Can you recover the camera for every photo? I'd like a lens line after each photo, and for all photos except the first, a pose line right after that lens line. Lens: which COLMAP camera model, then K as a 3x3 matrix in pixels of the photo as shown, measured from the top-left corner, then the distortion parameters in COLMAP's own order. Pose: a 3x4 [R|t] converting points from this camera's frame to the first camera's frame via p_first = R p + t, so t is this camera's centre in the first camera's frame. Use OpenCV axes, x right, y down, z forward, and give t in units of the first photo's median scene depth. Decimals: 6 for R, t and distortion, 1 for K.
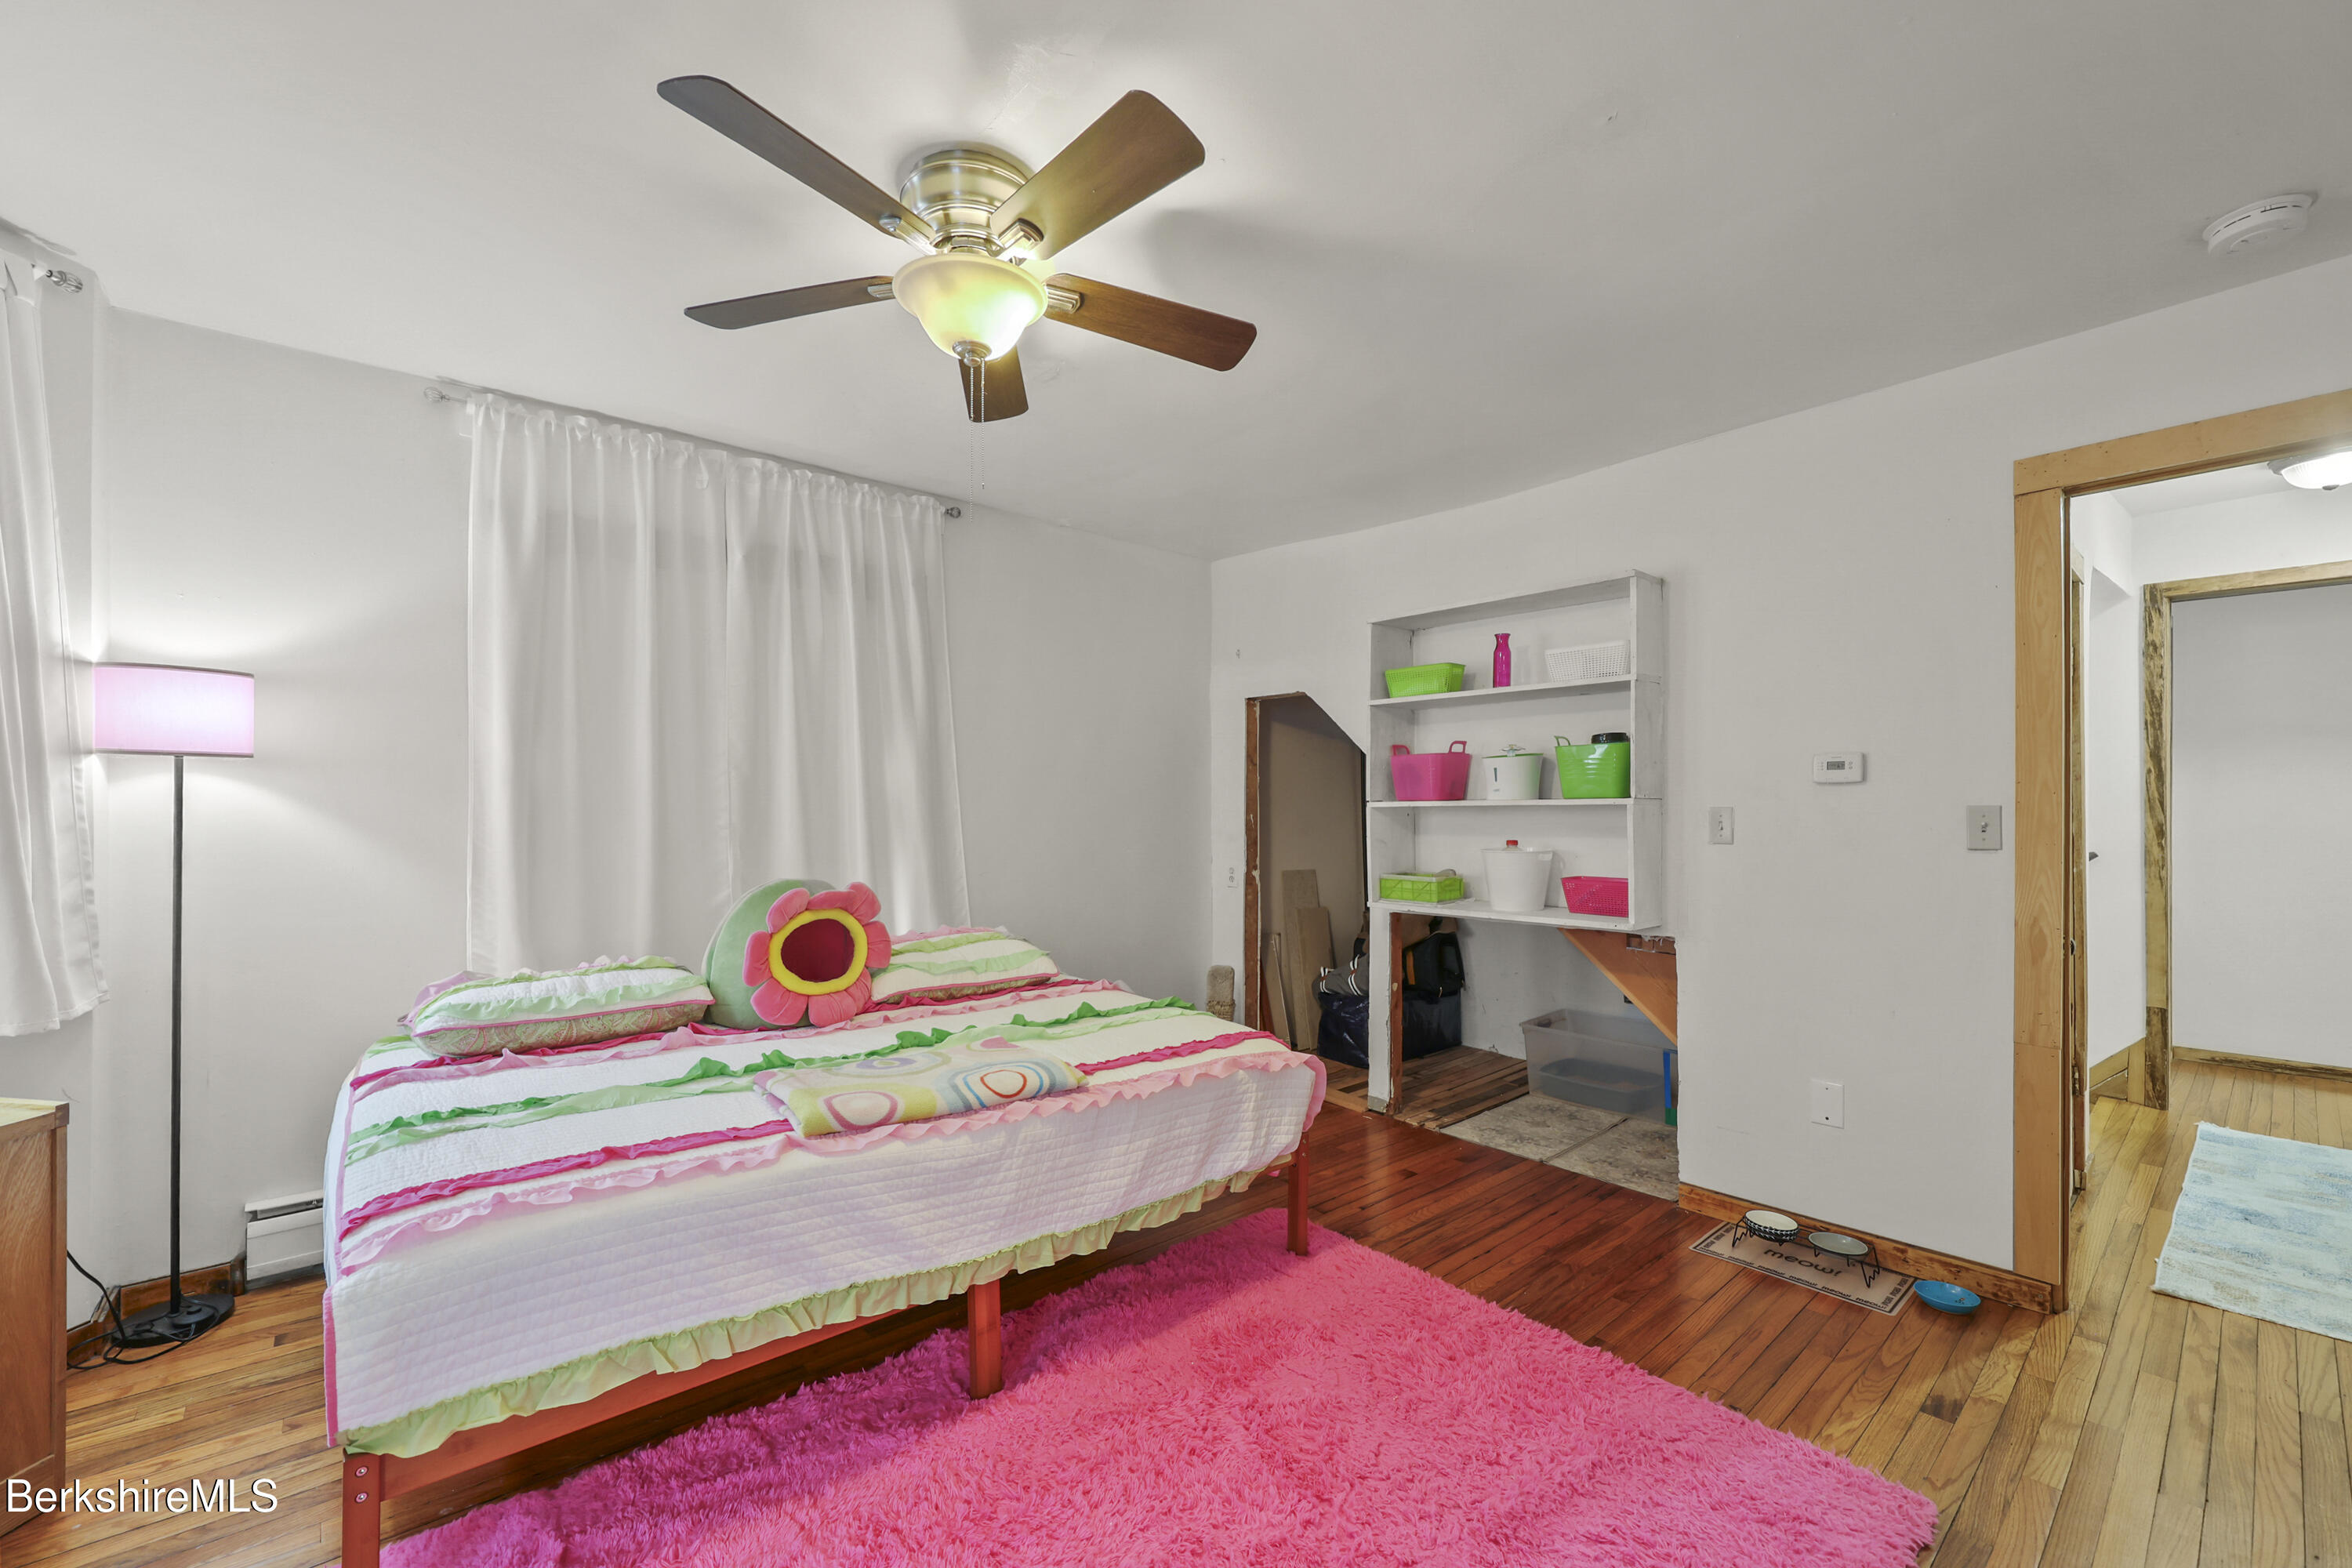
lens RADIAL K [[940.4, 0, 1207.7], [0, 940.4, 811.4], [0, 0, 1]] dist [0.001392, 0.000177]
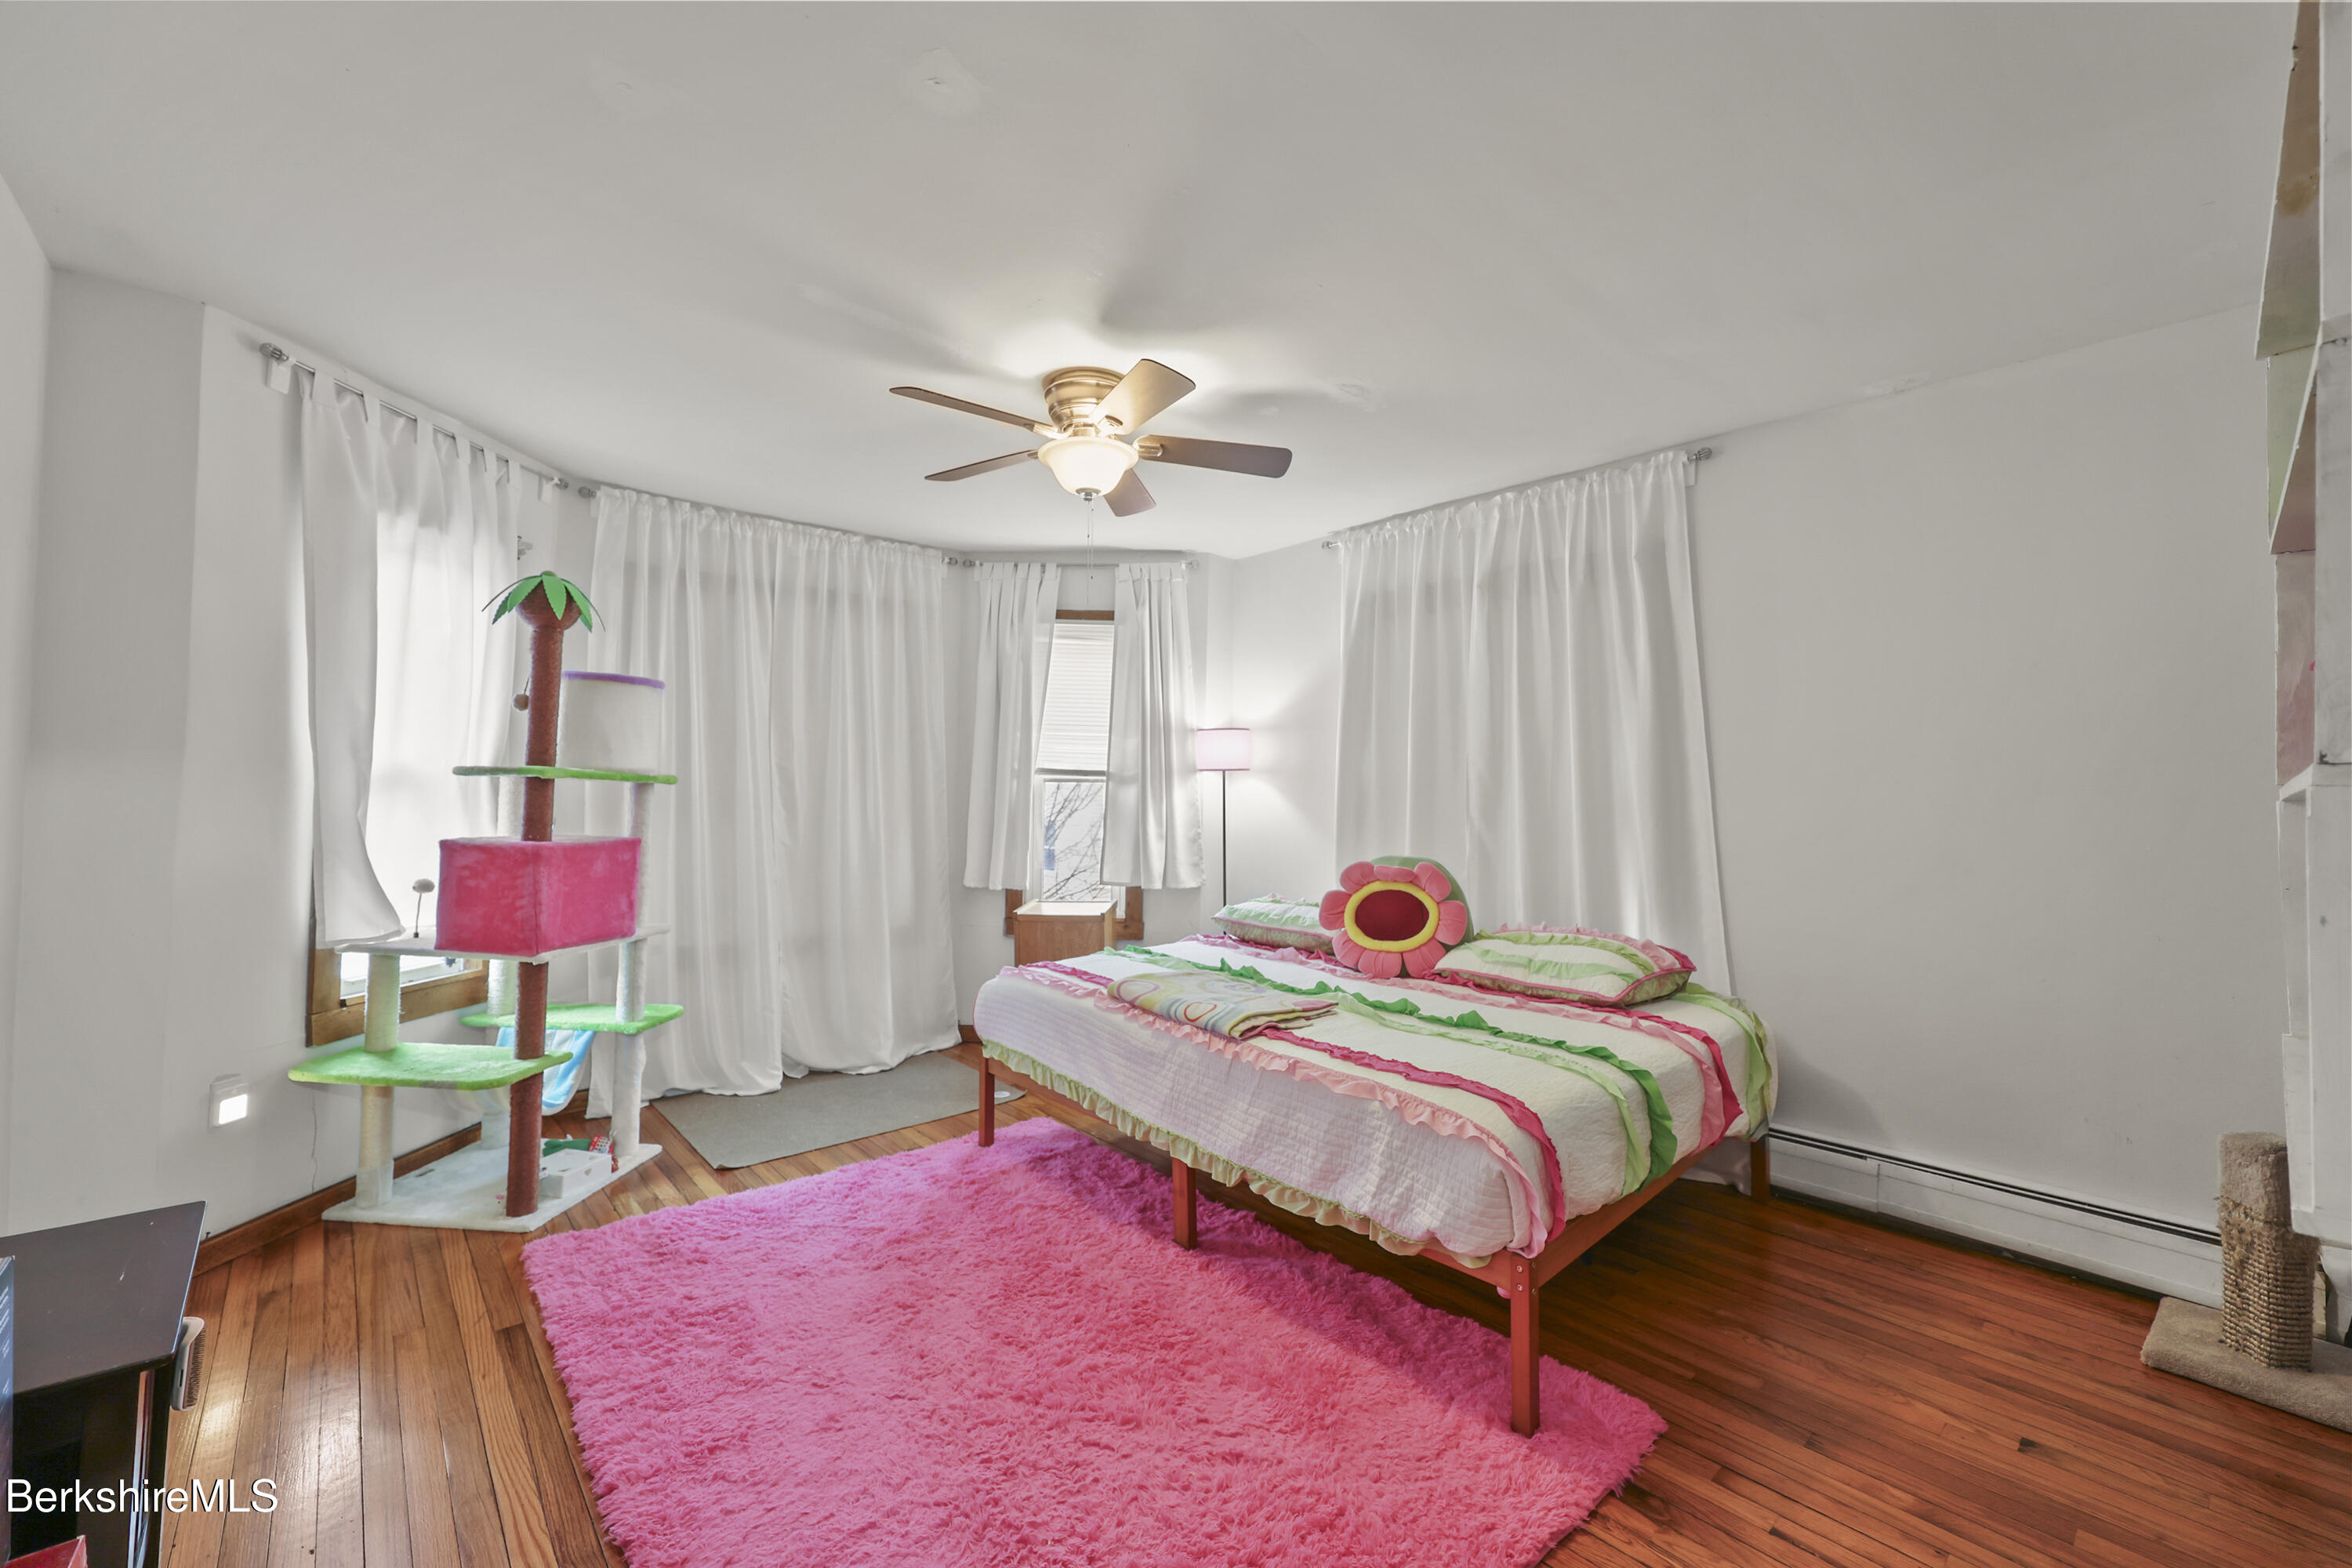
lens RADIAL K [[940.4, 0, 1179.6], [0, 940.4, 781.2], [0, 0, 1]] dist [0.001392, 0.000177]
pose [[0.015604, -0.014153, -0.999778, 0.790379], [-0.013162, 0.999810, -0.014359, -0.003378], [0.999792, 0.013383, 0.015414, 0.708097]]
